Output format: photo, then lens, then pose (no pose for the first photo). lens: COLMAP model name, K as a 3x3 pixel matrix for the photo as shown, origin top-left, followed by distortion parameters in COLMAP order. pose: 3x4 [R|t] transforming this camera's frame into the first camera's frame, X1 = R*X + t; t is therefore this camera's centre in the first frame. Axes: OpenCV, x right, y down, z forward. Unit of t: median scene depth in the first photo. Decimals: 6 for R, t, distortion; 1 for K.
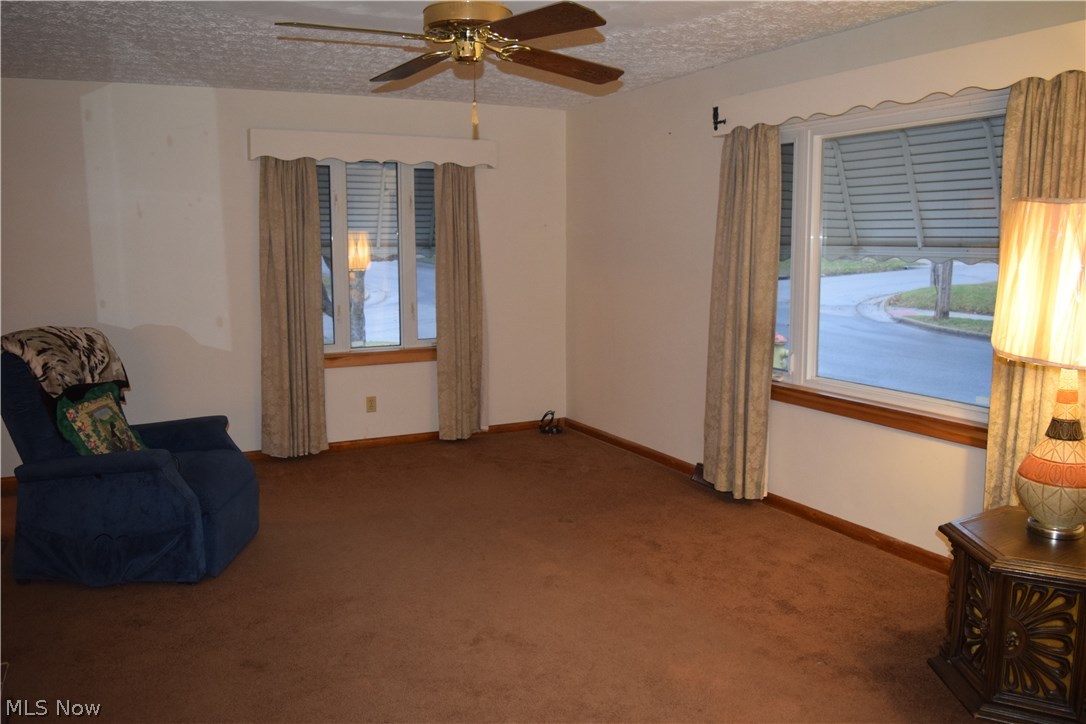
lens RADIAL K [[855.6, 0, 544.9], [0, 855.6, 355.0], [0, 0, 1]] dist [-0.082996, 0.002134]
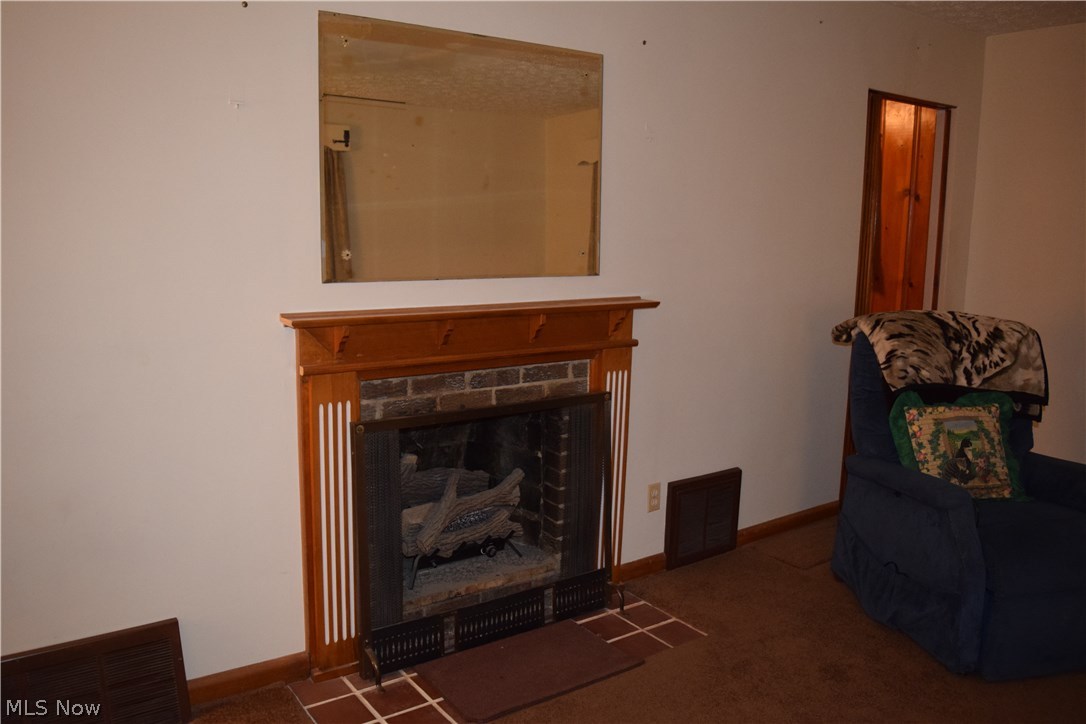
lens RADIAL K [[855.6, 0, 544.4], [0, 855.6, 361.7], [0, 0, 1]] dist [-0.082996, 0.002134]
pose [[0.149704, 0.173712, -0.973351, 0.191758], [-0.148310, 0.977252, 0.151598, -0.054332], [0.977544, 0.121663, 0.172062, 0.466745]]
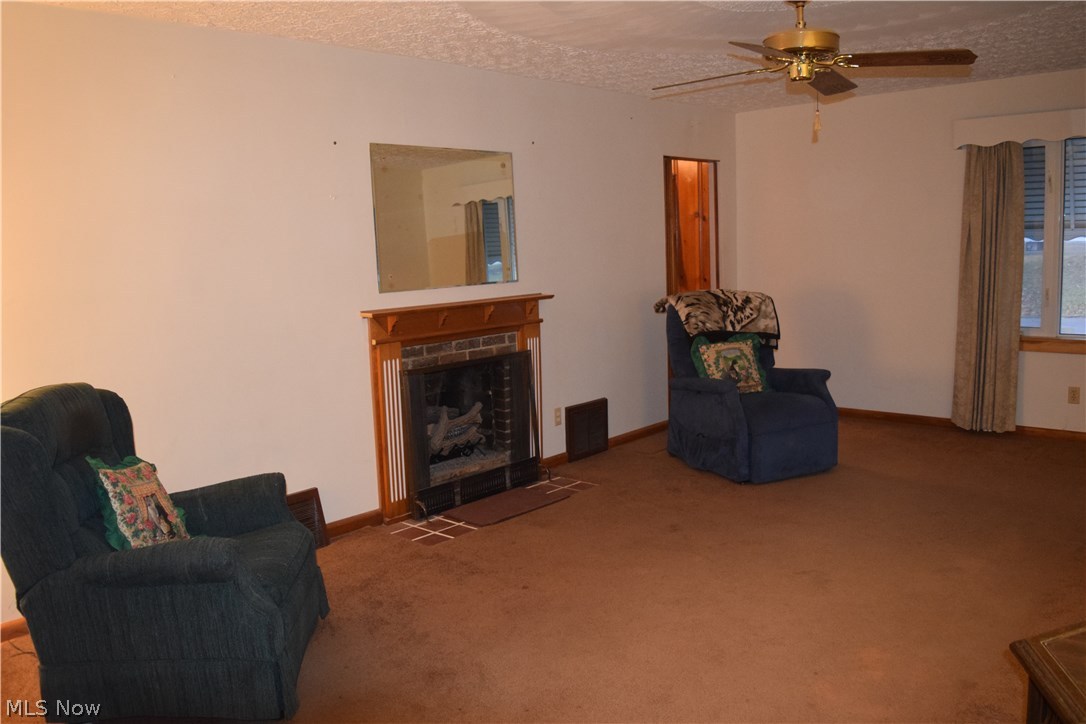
lens RADIAL K [[855.6, 0, 546.9], [0, 855.6, 365.0], [0, 0, 1]] dist [-0.082996, 0.002134]
pose [[0.353224, 0.128180, -0.926716, 0.705335], [-0.086861, 0.990784, 0.103933, -0.032589], [0.931498, 0.043784, 0.361103, 0.197217]]
